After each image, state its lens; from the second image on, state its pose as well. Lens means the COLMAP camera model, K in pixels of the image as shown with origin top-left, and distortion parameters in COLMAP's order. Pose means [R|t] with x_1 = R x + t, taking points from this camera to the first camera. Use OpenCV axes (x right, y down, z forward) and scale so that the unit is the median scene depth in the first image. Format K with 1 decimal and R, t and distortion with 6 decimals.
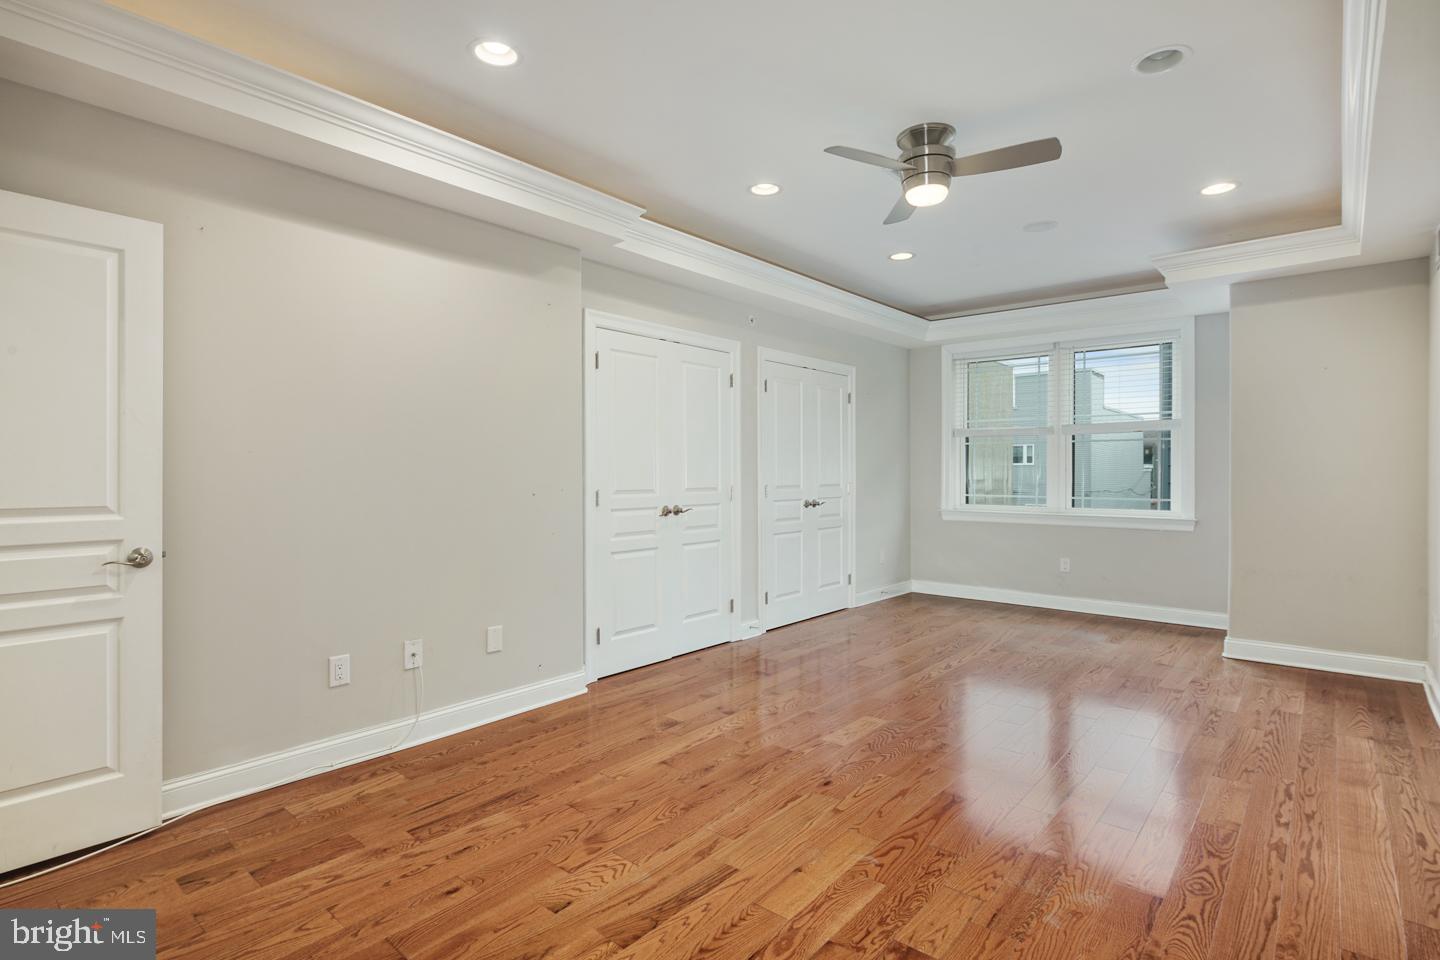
lens RADIAL K [[715.4, 0, 715.1], [0, 715.4, 479.2], [0, 0, 1]] dist [0.004260, -0.001265]
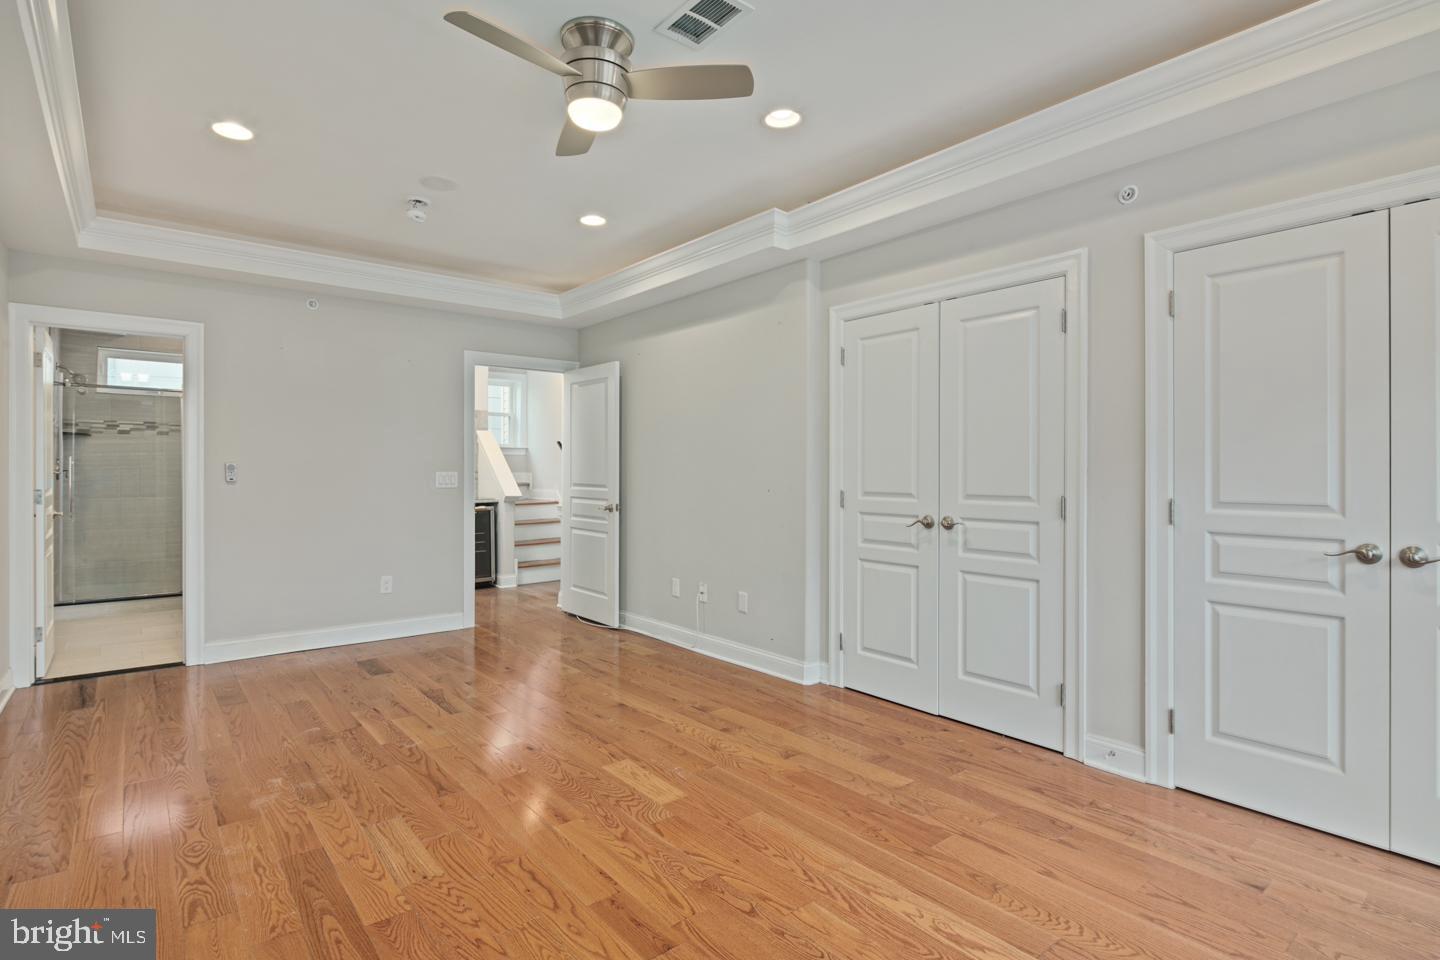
lens RADIAL K [[715.4, 0, 708.2], [0, 715.4, 474.3], [0, 0, 1]] dist [0.004260, -0.001265]
pose [[-0.180714, 0.005195, -0.983522, 1.073640], [-0.011516, 0.999906, 0.007398, -0.014921], [0.983468, 0.012664, -0.180637, 1.308026]]
